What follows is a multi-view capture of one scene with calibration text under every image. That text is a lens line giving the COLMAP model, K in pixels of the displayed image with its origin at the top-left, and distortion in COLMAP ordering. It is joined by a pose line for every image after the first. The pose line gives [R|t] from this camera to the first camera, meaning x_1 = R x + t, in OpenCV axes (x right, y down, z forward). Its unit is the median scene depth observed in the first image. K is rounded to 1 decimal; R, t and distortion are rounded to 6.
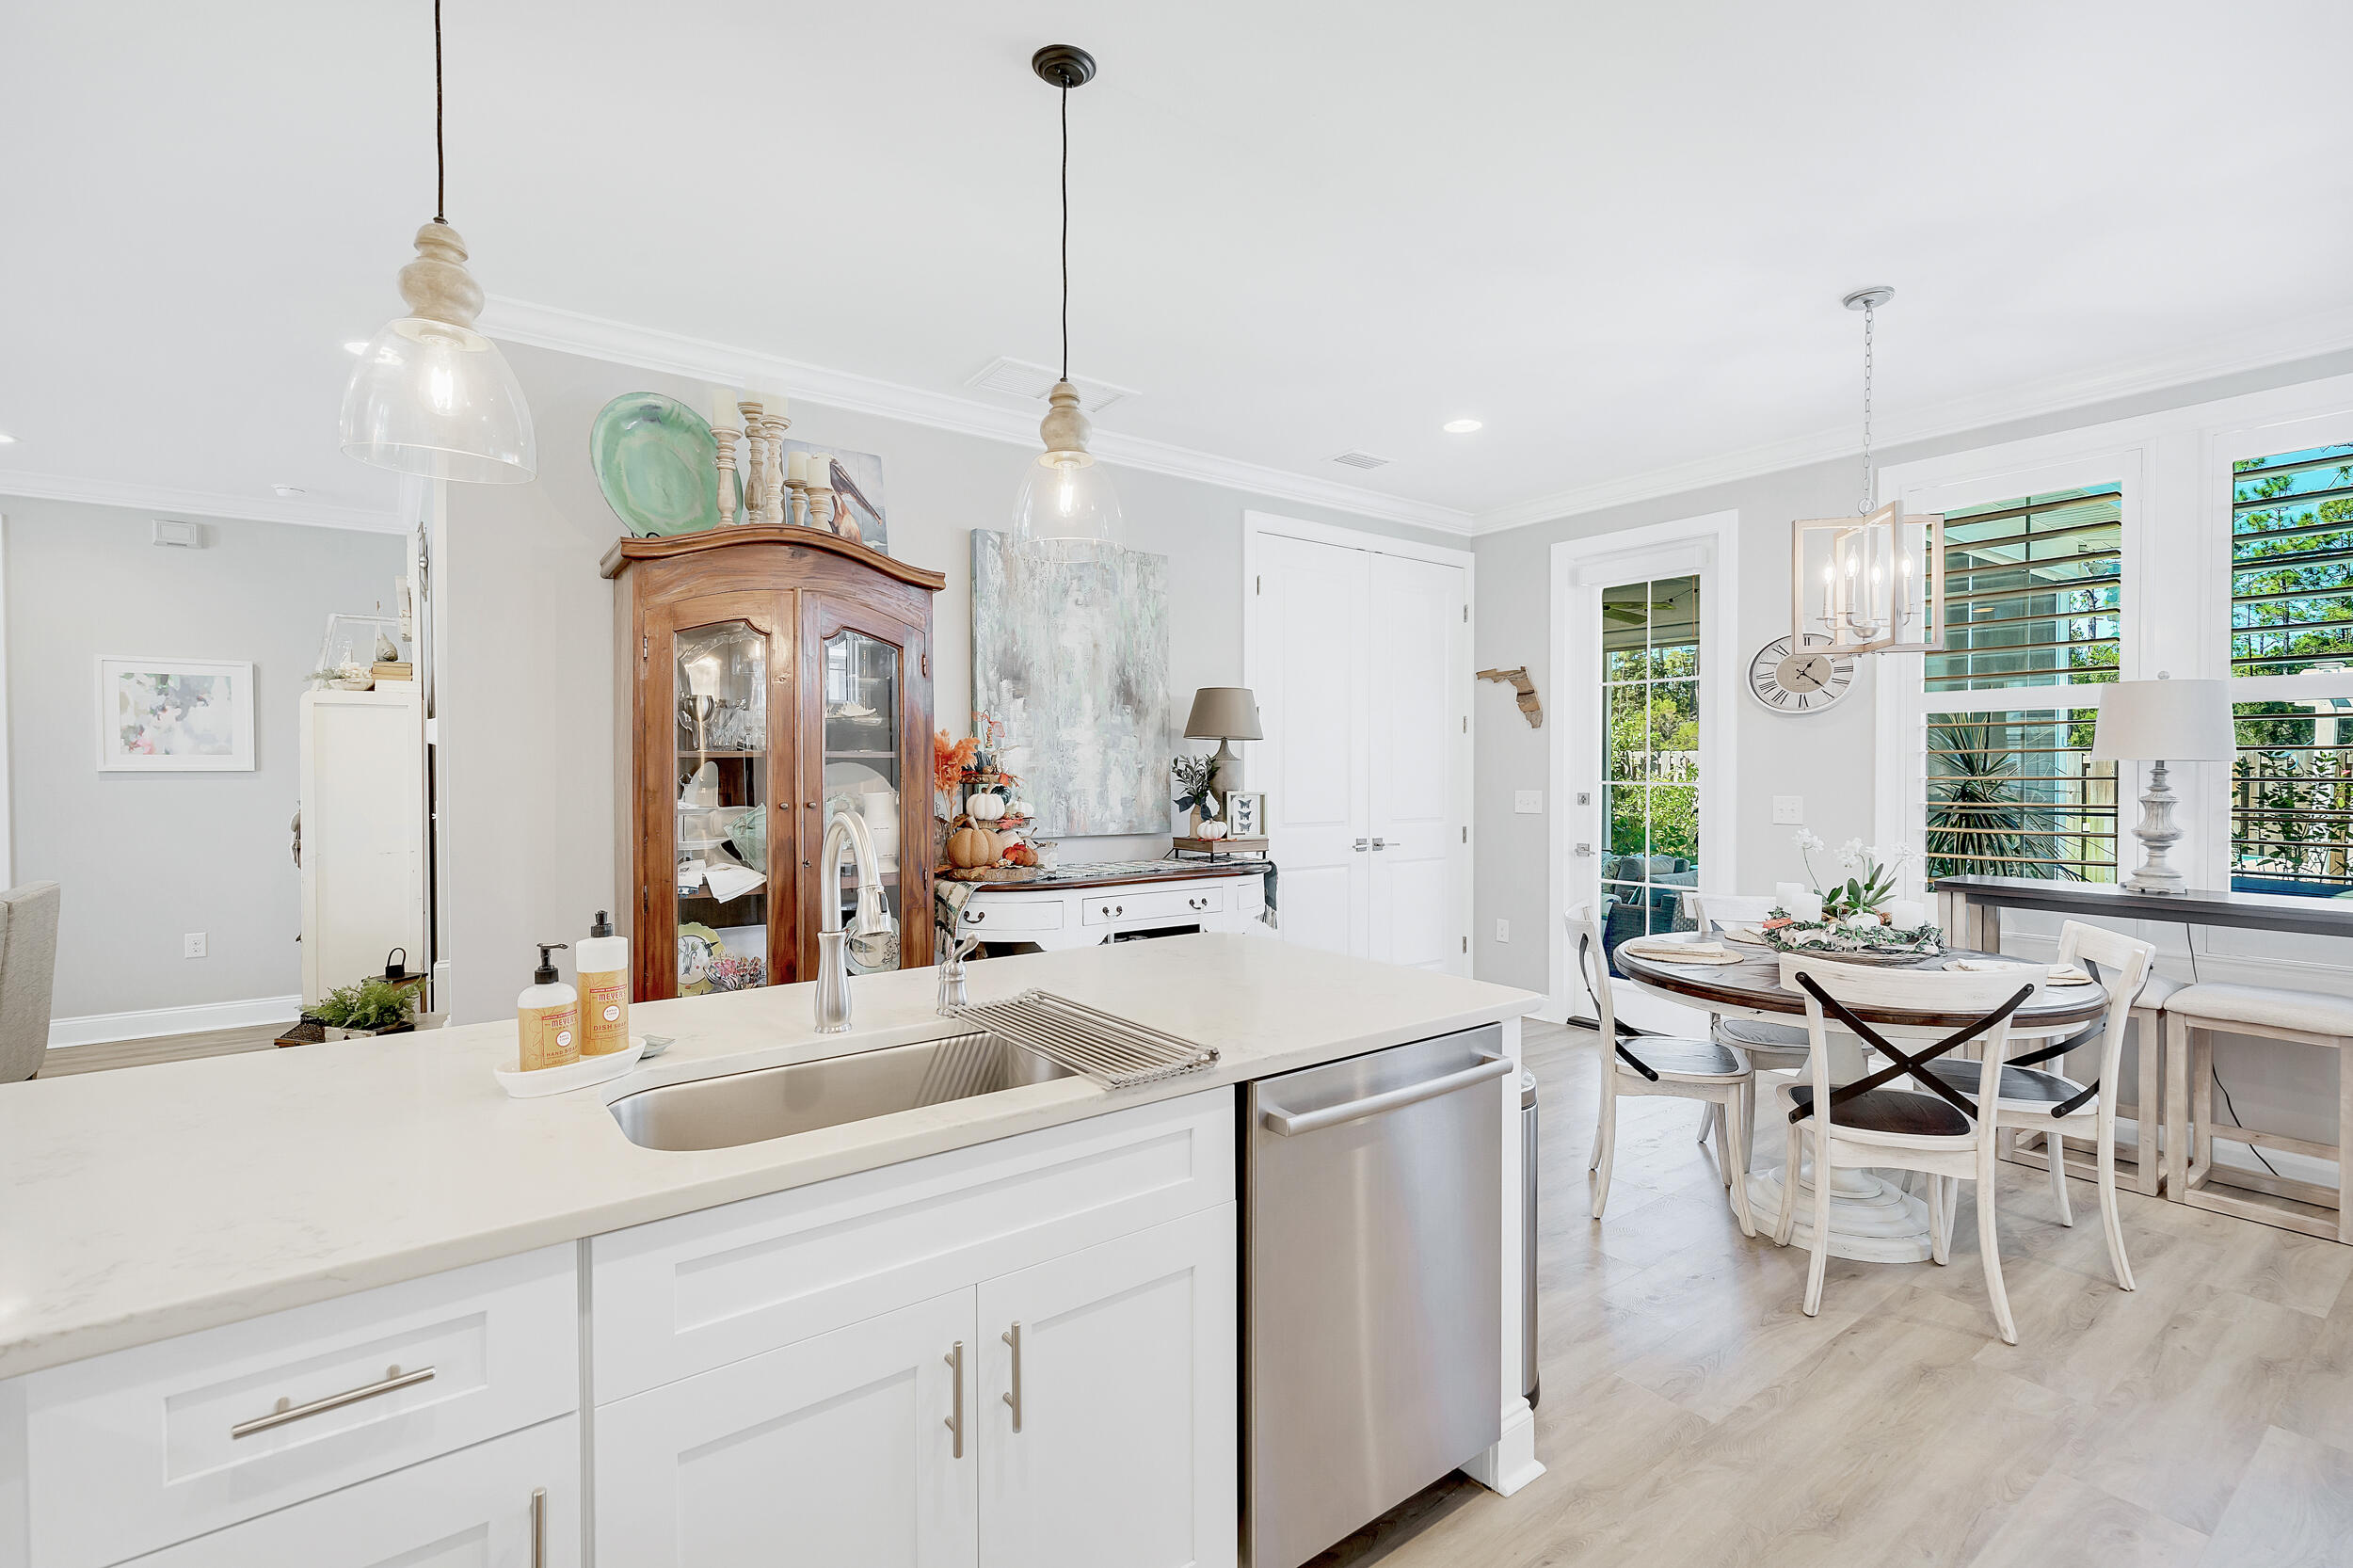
lens RADIAL K [[1063.2, 0, 1188.4], [0, 1063.2, 785.4], [0, 0, 1]] dist [0.011250, -0.002351]
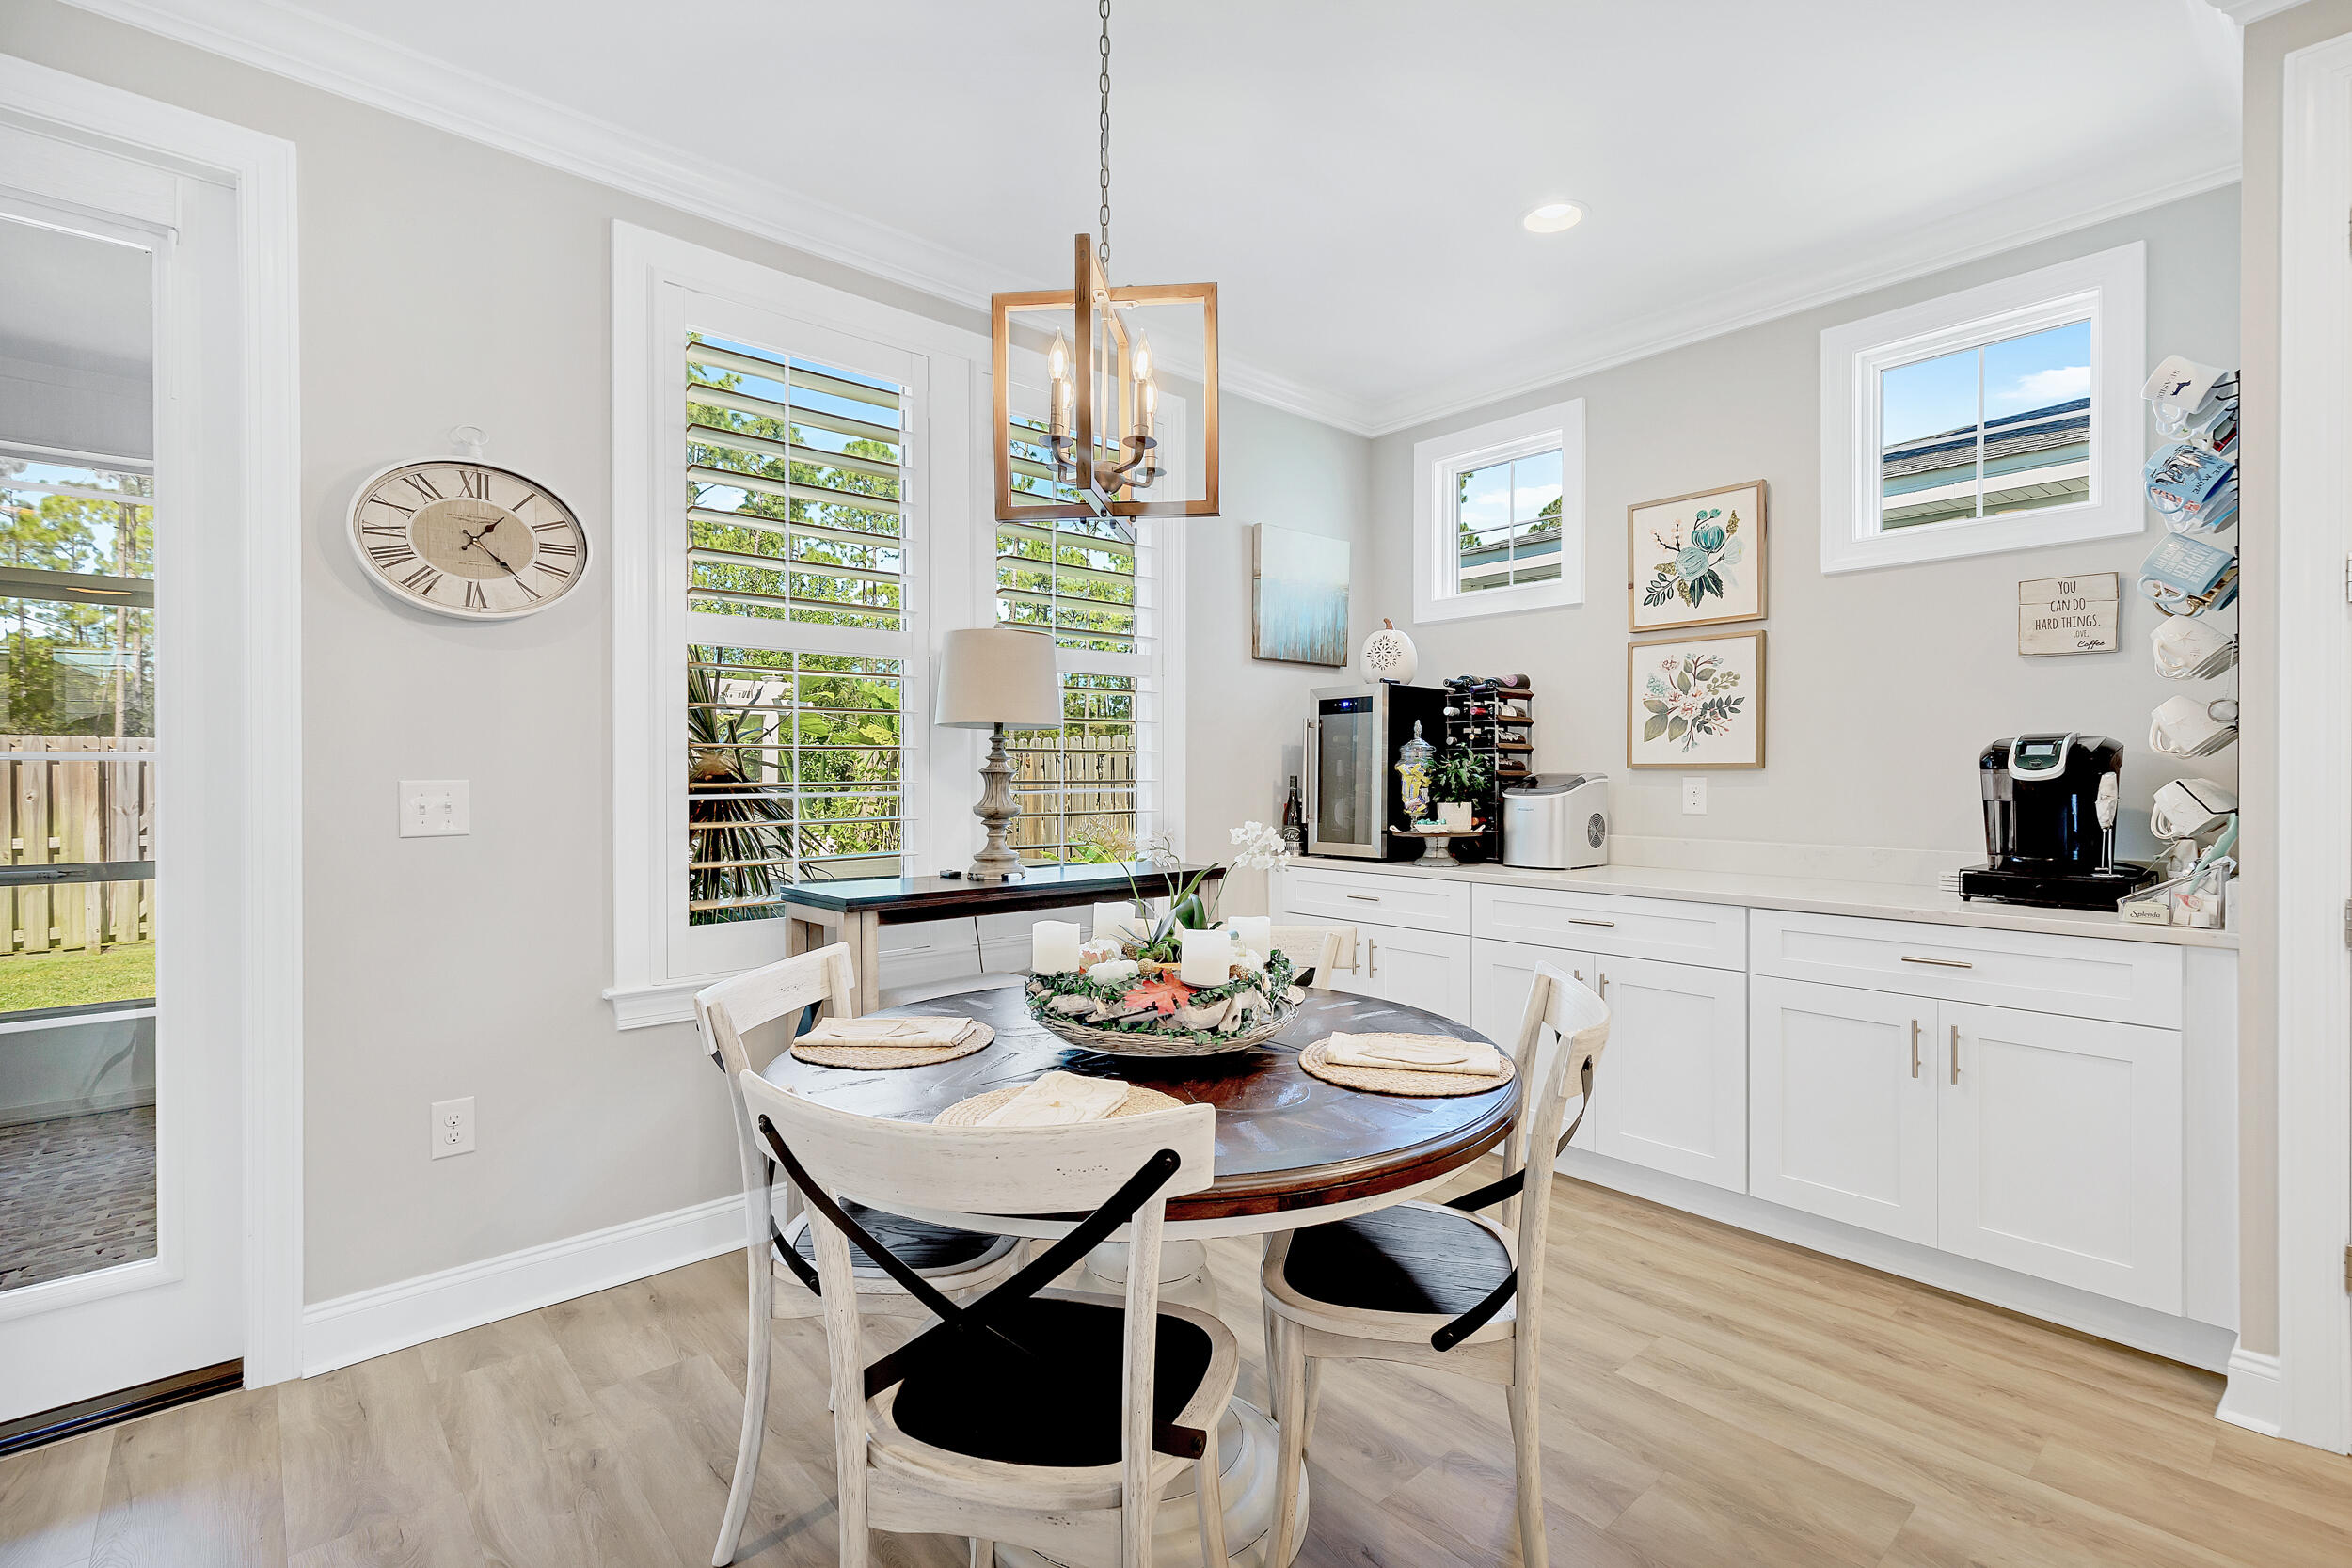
lens RADIAL K [[1062.6, 0, 1183.3], [0, 1062.6, 782.2], [0, 0, 1]] dist [0.011250, -0.002351]
pose [[-0.093760, -0.004363, 0.995585, 0.030313], [0.021132, 0.999756, 0.006371, 0.015505], [-0.995371, 0.021636, -0.093645, 0.719379]]
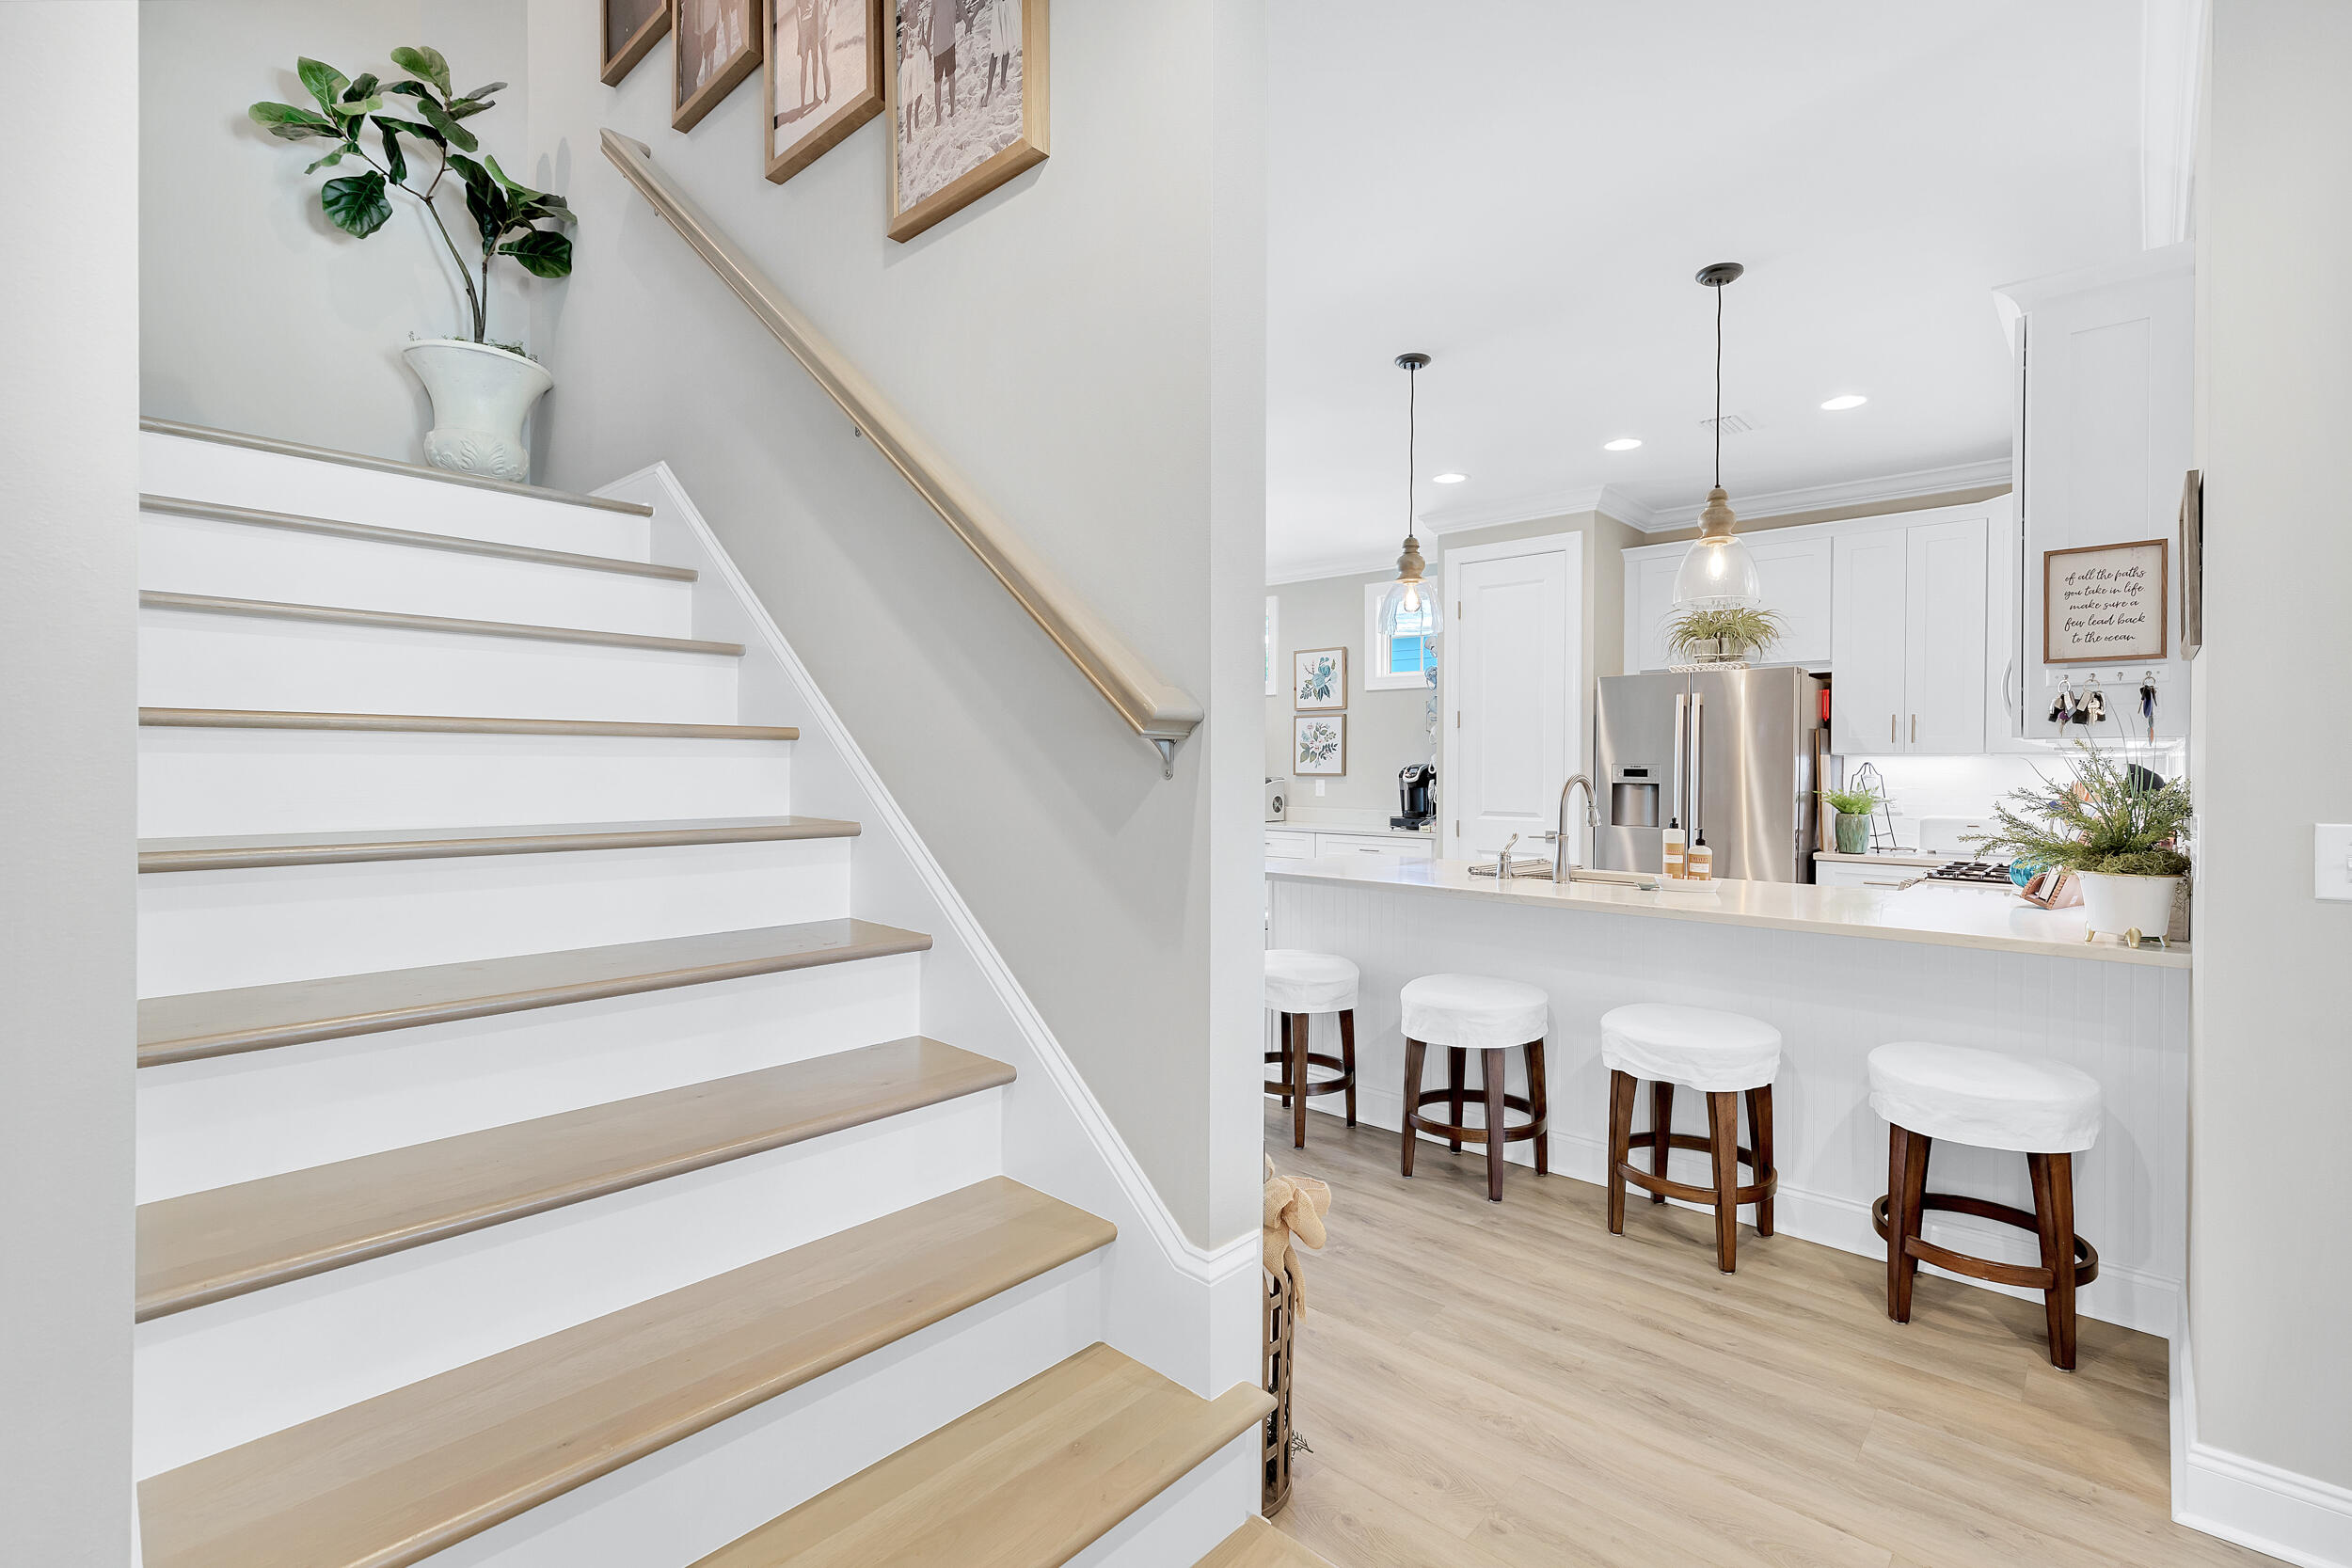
lens RADIAL K [[1085.8, 0, 1198.4], [0, 1085.8, 772.6], [0, 0, 1]] dist [0.007379, -0.000837]
pose [[-0.213868, -0.002356, 0.976860, -0.845136], [0.015302, 0.999866, 0.005761, 0.001225], [-0.976743, 0.016180, -0.213804, 0.826165]]
